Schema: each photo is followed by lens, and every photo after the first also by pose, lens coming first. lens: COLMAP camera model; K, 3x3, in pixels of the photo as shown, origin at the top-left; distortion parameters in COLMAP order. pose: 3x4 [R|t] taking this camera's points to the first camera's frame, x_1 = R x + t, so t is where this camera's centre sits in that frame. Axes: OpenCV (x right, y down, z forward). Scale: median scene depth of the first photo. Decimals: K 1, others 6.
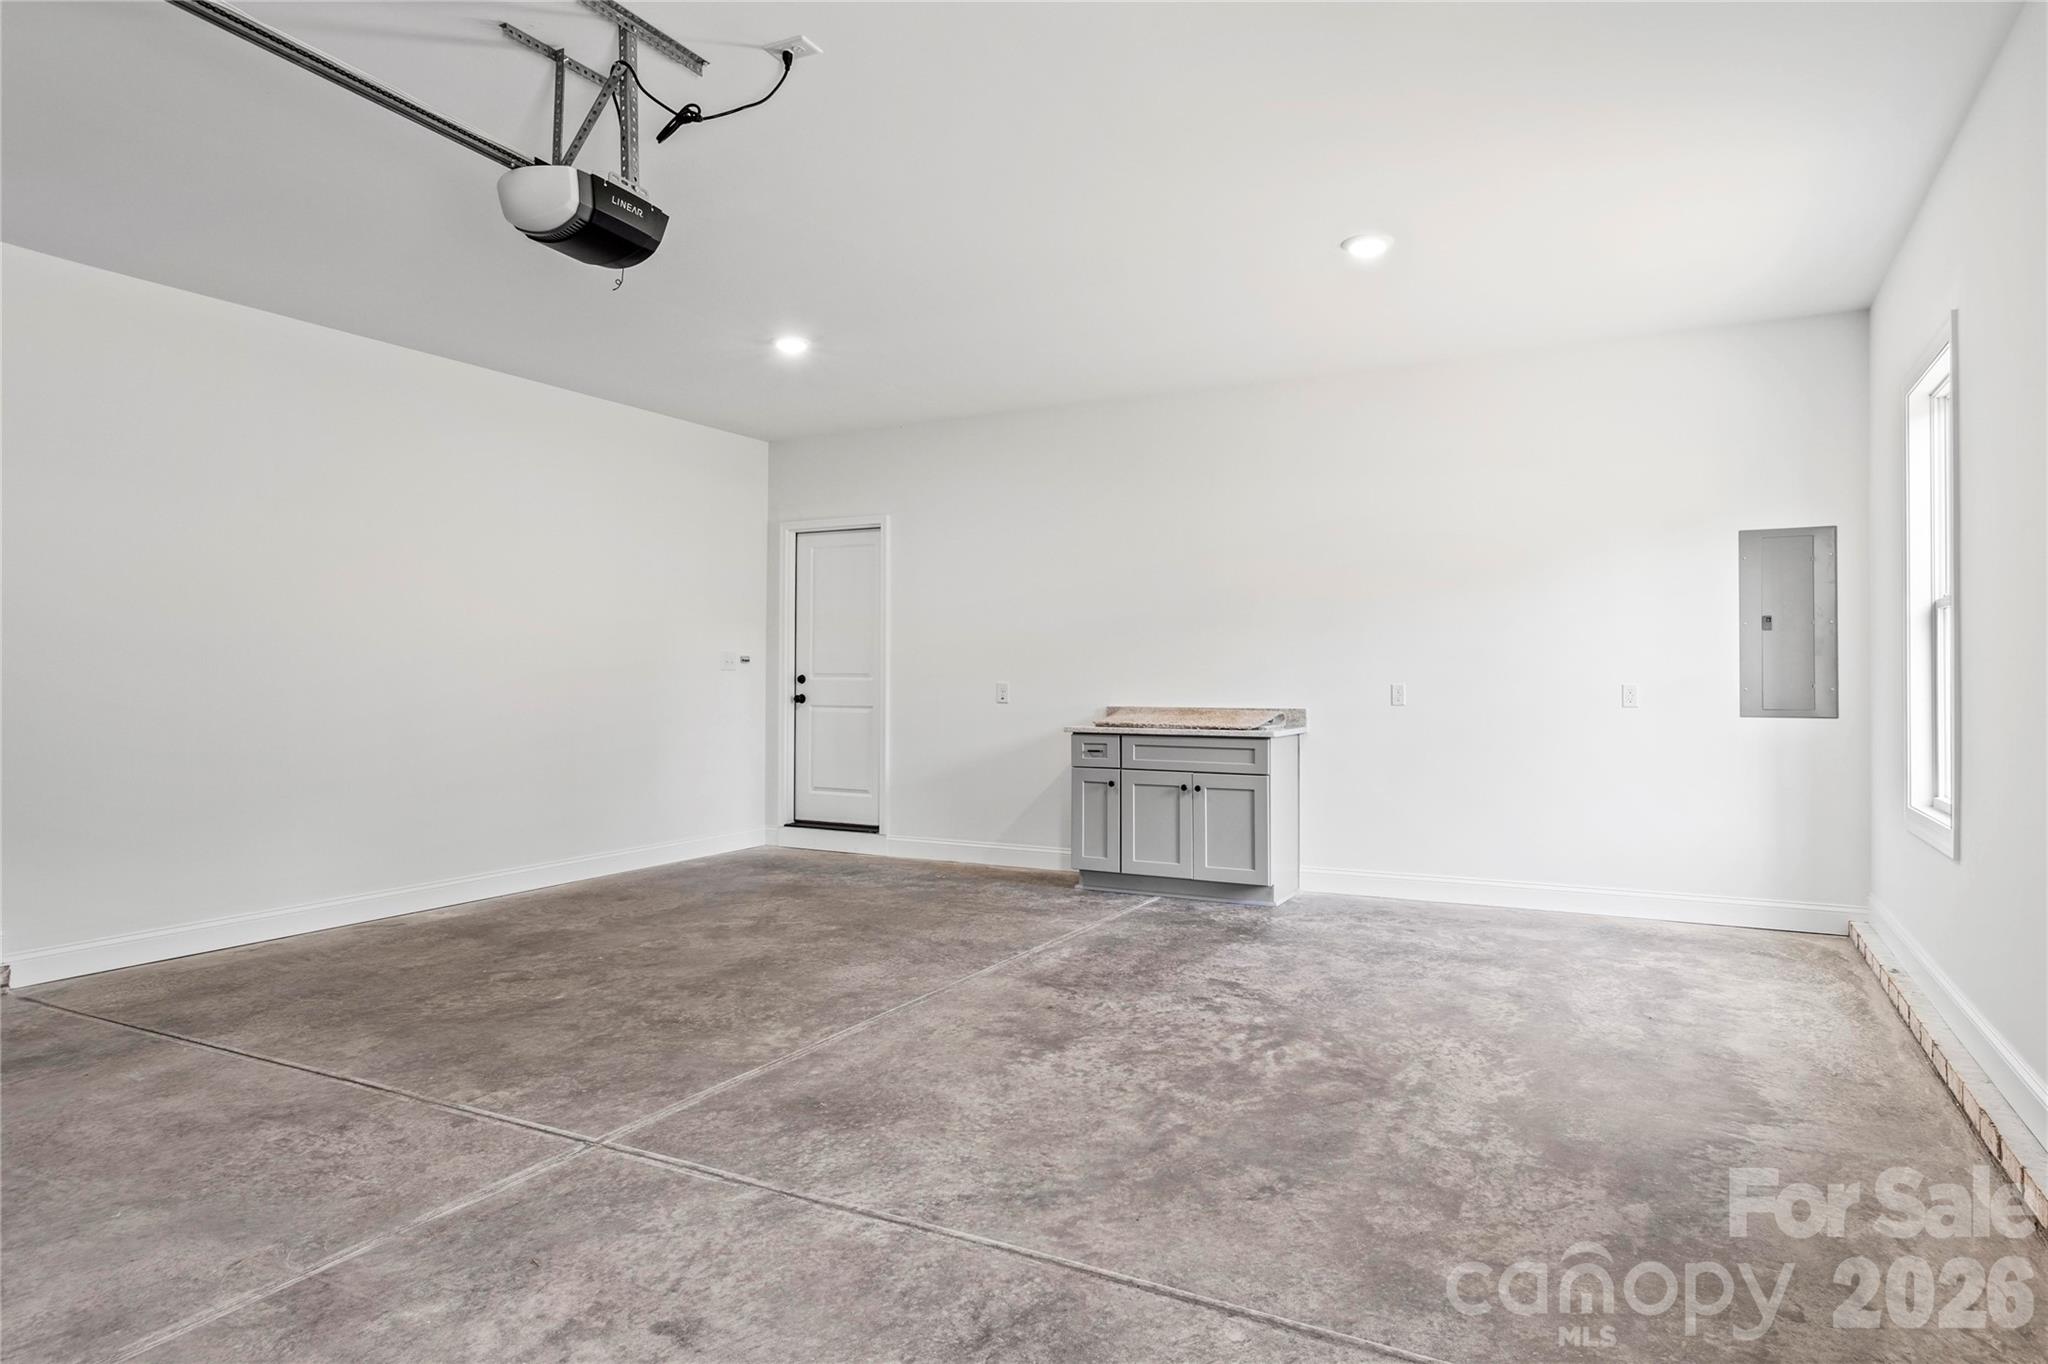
lens RADIAL K [[1126.4, 0, 1025.0], [0, 1126.4, 677.8], [0, 0, 1]] dist [0.007854, -0.003093]
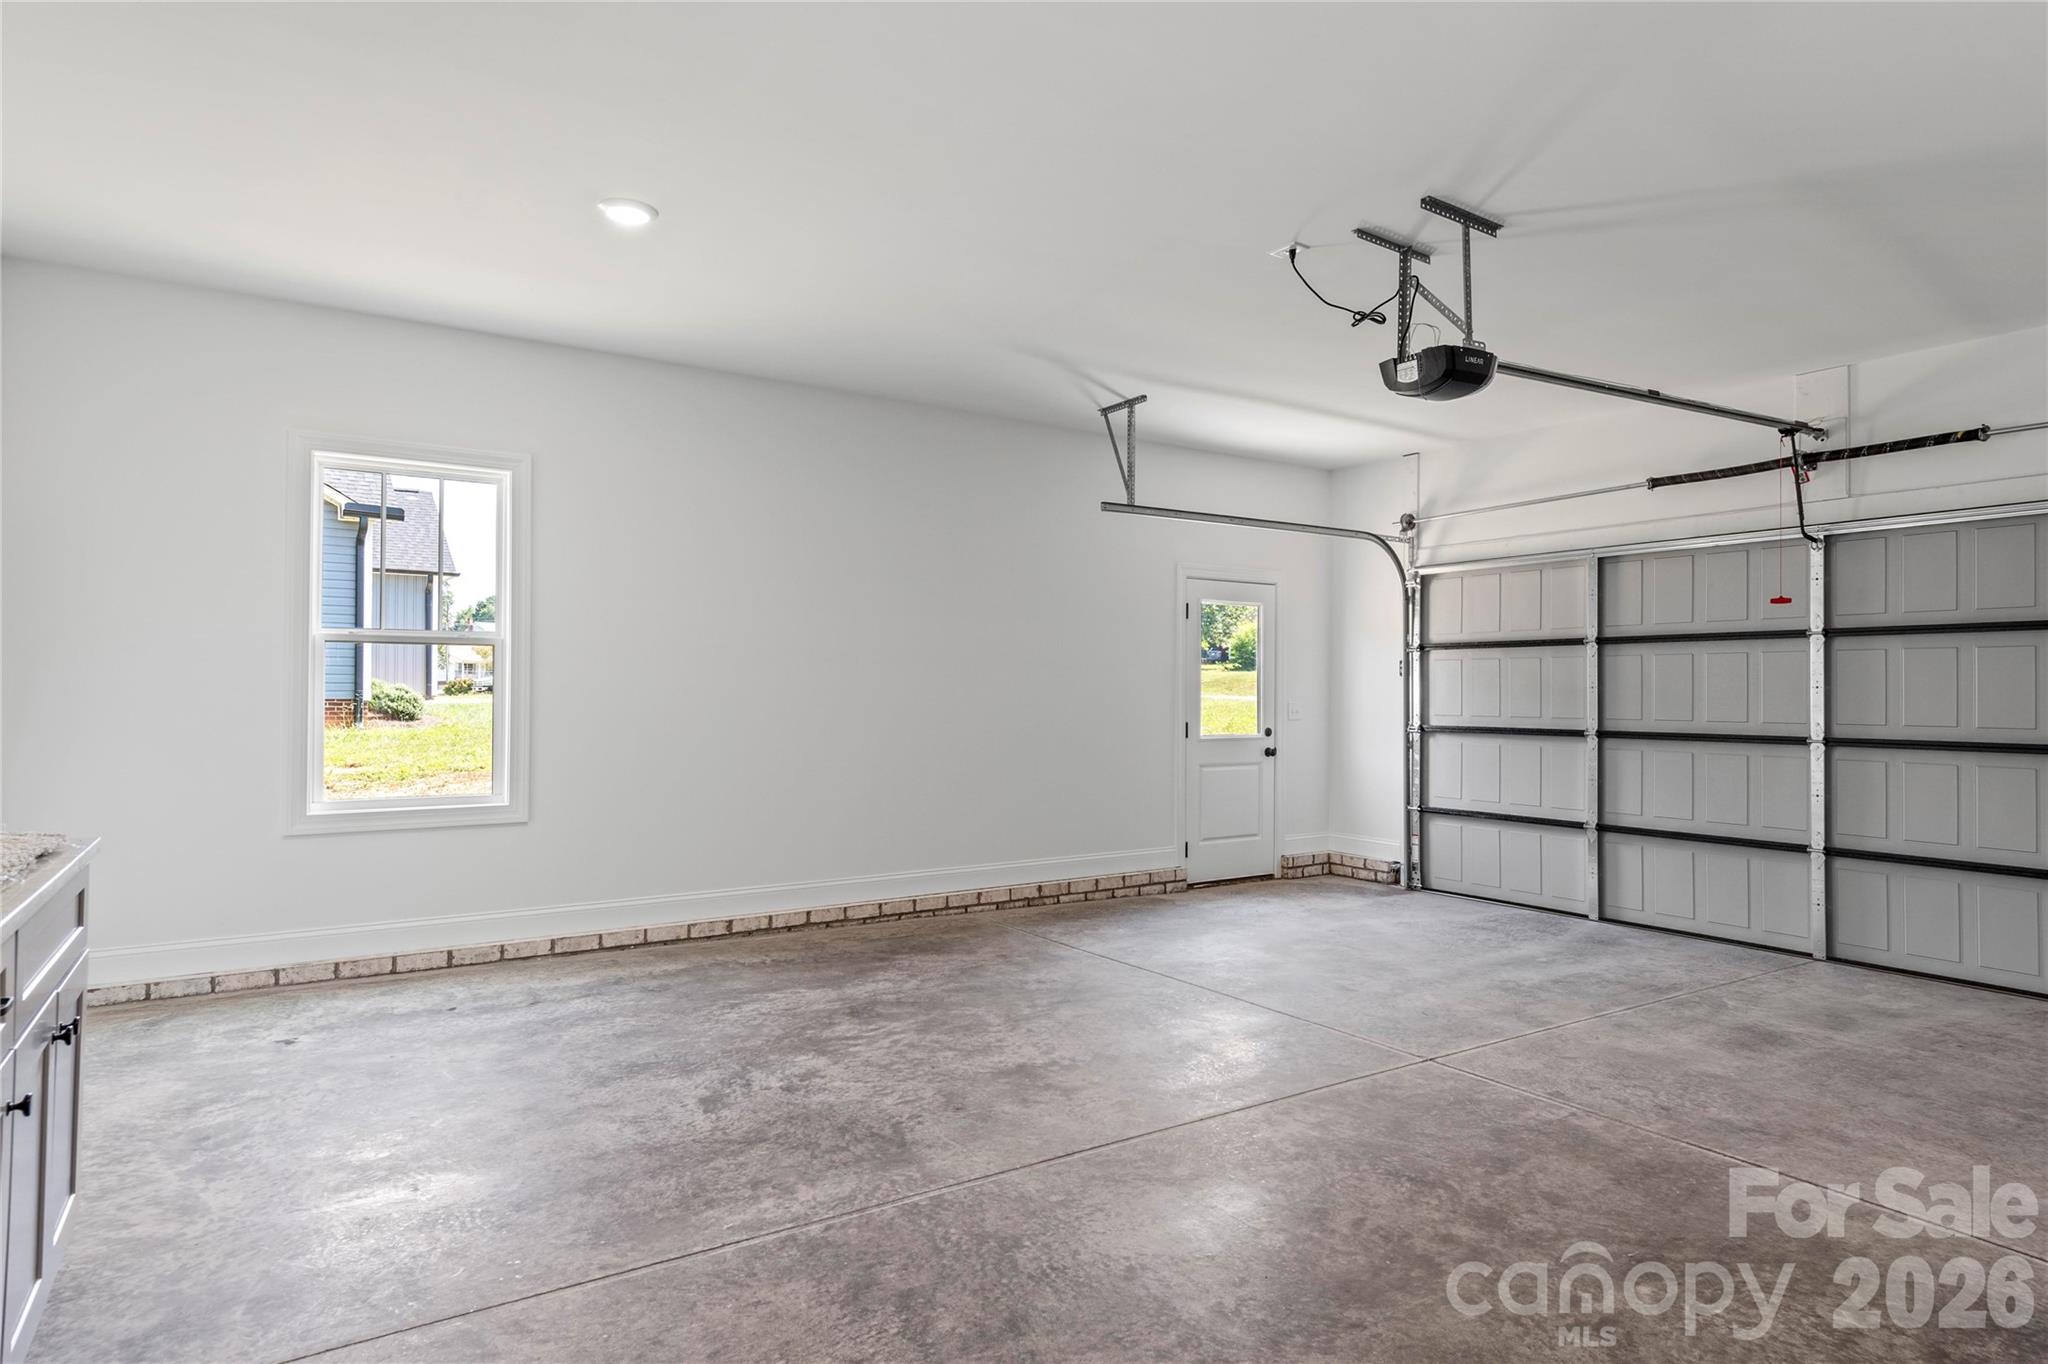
lens RADIAL K [[1126.4, 0, 1025.4], [0, 1126.4, 680.7], [0, 0, 1]] dist [0.007854, -0.003093]
pose [[-0.879943, -0.001514, 0.475078, -0.487812], [-0.007404, 0.999917, -0.010526, -0.023923], [-0.475022, -0.012780, -0.879881, 1.986549]]
